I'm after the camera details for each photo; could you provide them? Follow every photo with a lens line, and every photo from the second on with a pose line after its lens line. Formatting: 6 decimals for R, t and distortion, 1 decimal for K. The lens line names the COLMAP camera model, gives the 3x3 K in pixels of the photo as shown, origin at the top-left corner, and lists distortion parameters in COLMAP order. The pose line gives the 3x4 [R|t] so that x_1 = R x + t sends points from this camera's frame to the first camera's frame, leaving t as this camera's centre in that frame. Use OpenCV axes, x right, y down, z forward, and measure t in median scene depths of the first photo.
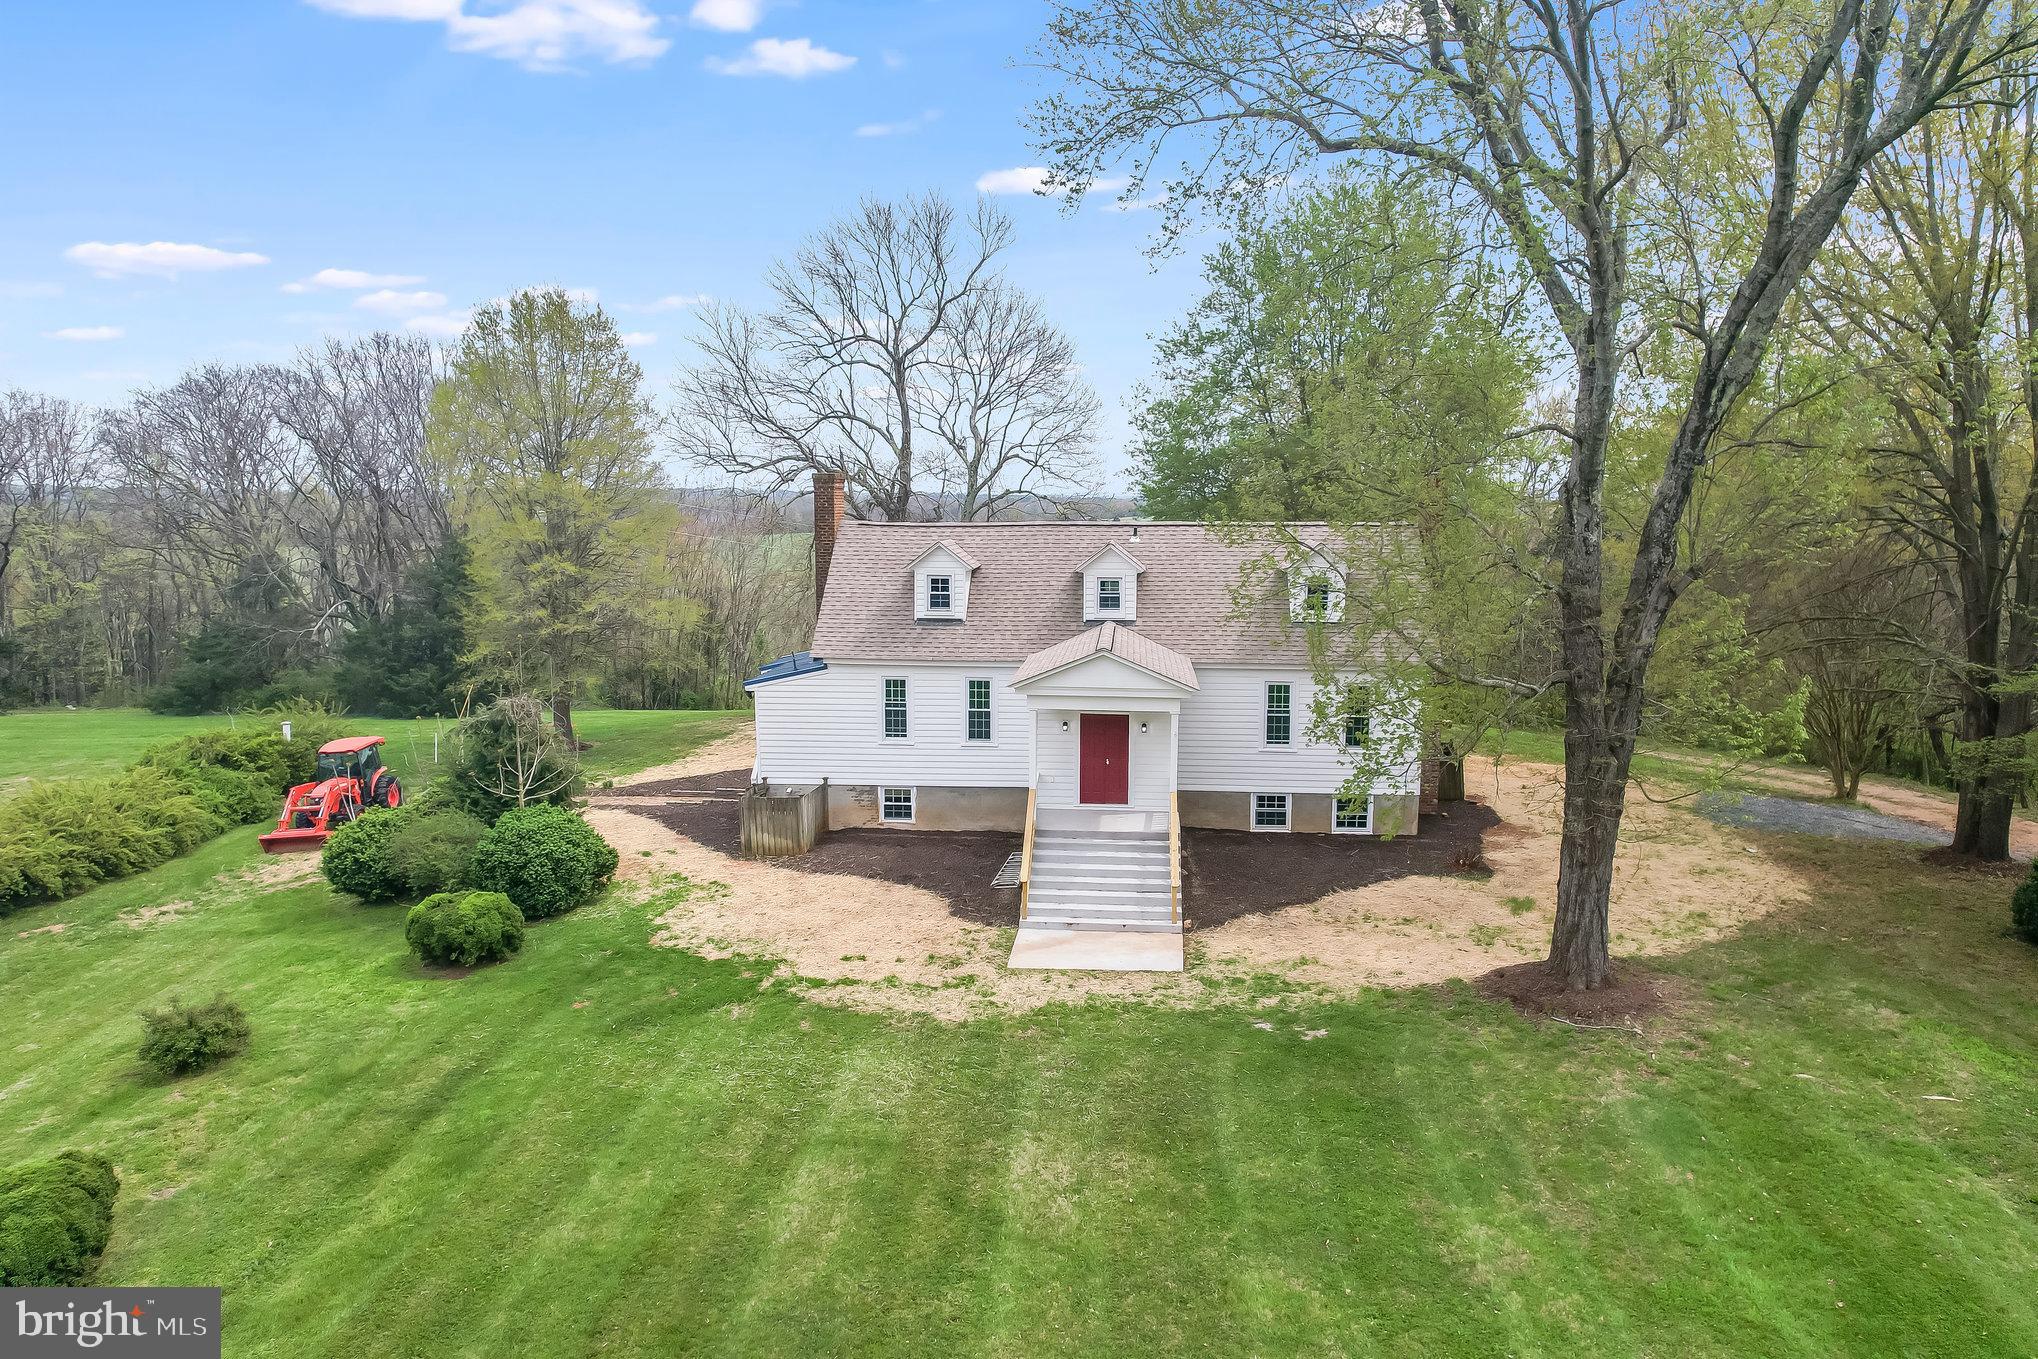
lens RADIAL K [[1298.1, 0, 1019.0], [0, 1298.1, 679.5], [0, 0, 1]] dist [-0.085017, 0.074419]
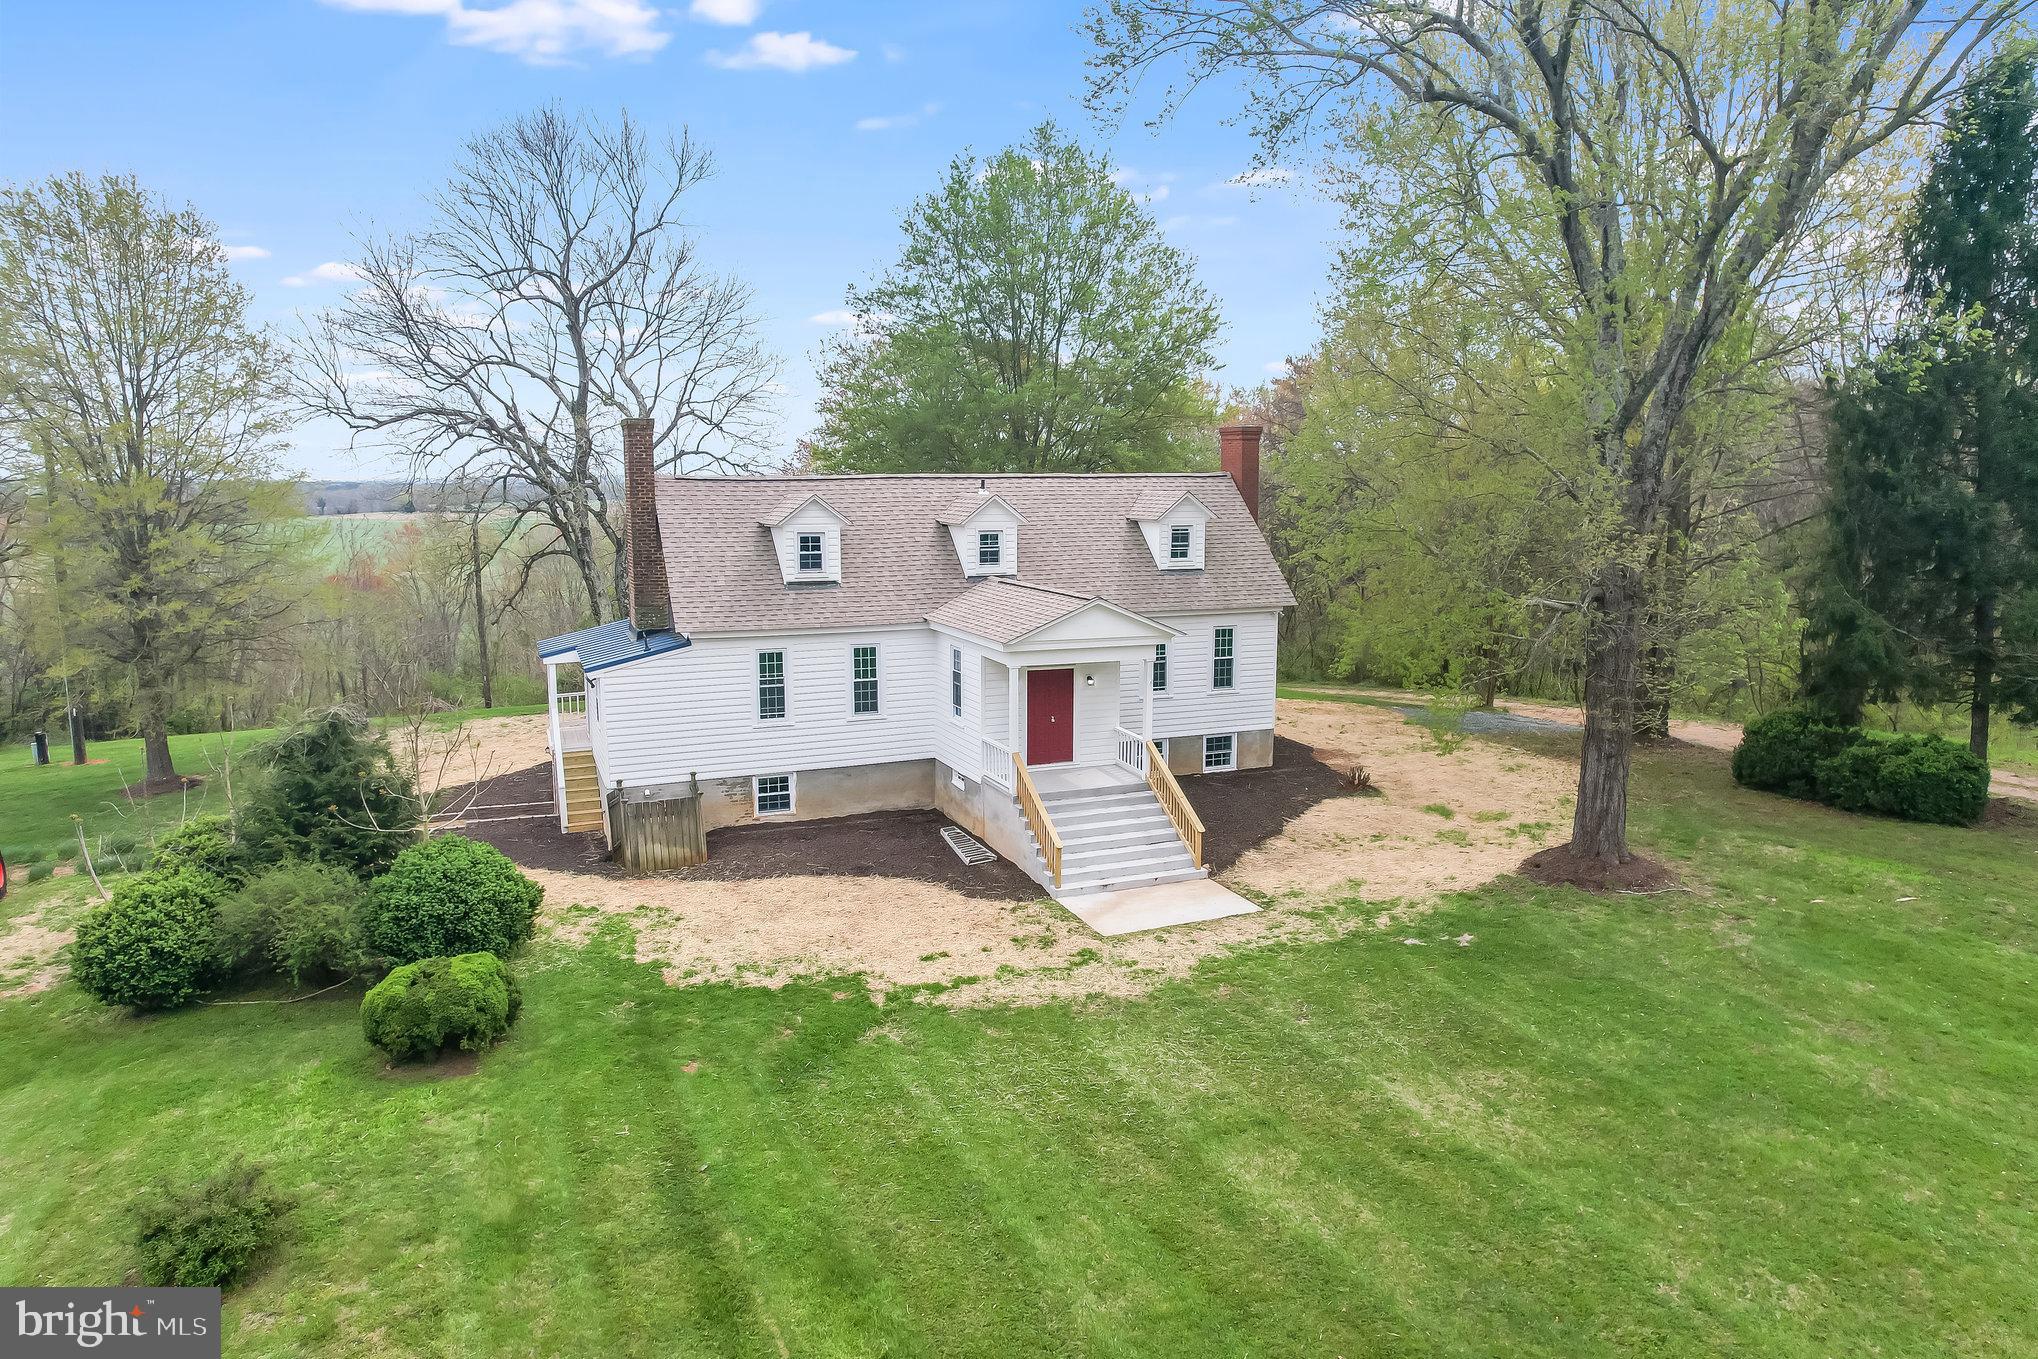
lens RADIAL K [[1304.2, 0, 1019.0], [0, 1304.2, 679.5], [0, 0, 1]] dist [-0.073390, 0.057542]
pose [[0.886860, -0.073308, 0.456186, -0.456582], [0.068193, 0.997288, 0.027690, 0.006895], [-0.456978, 0.006551, 0.889454, 0.180576]]
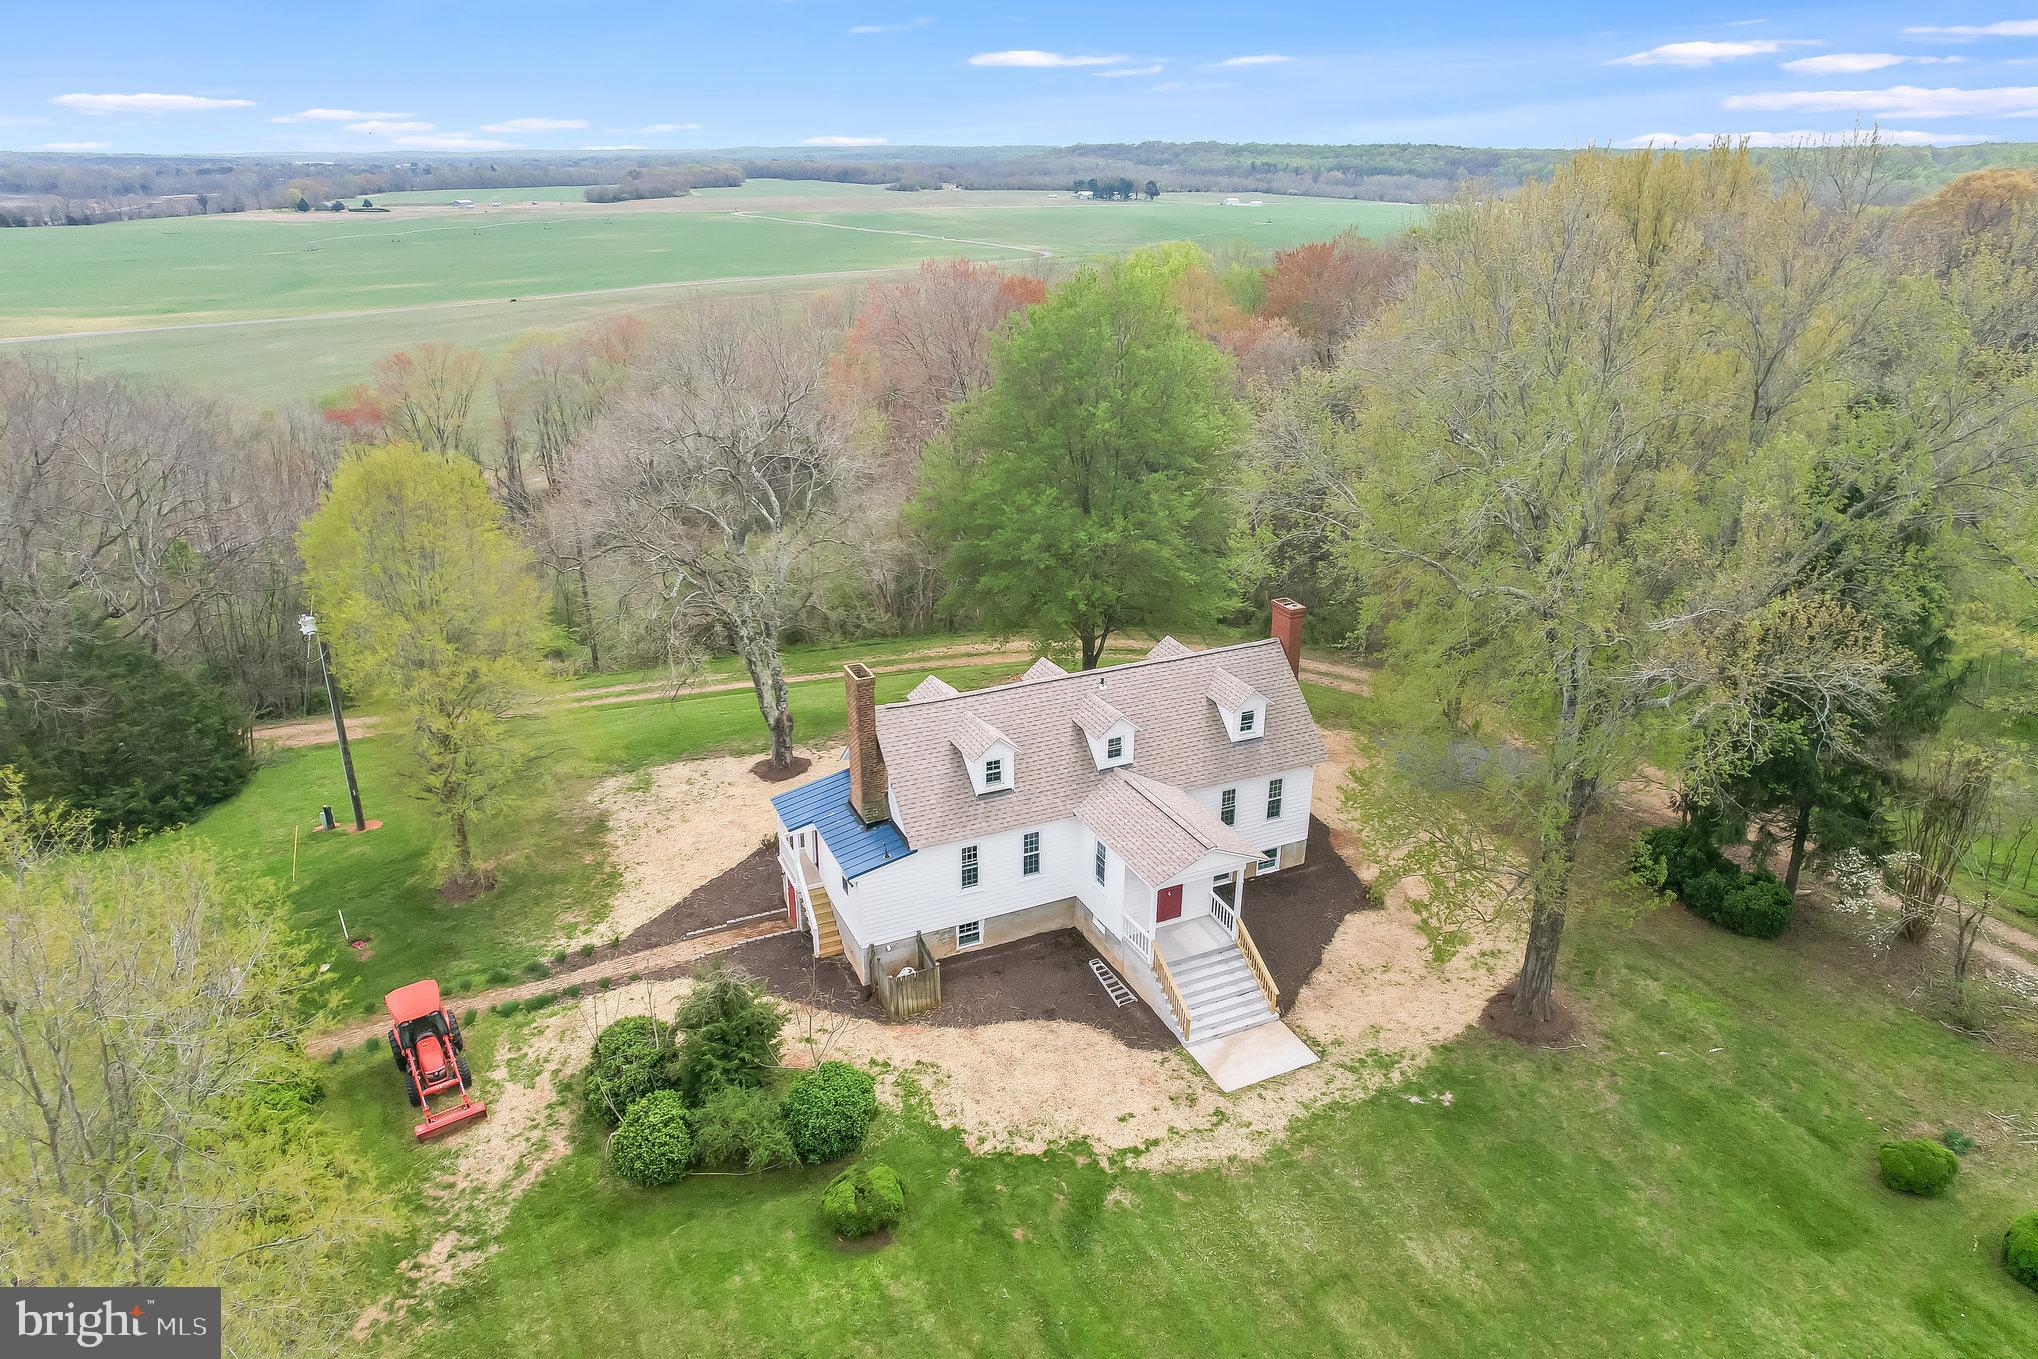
lens RADIAL K [[1304.2, 0, 1019.0], [0, 1304.2, 679.5], [0, 0, 1]] dist [-0.073390, 0.057542]
pose [[0.862592, -0.188575, 0.469441, -0.794249], [0.069650, 0.963362, 0.259002, -0.617421], [-0.501083, -0.190716, 0.844123, -0.057797]]
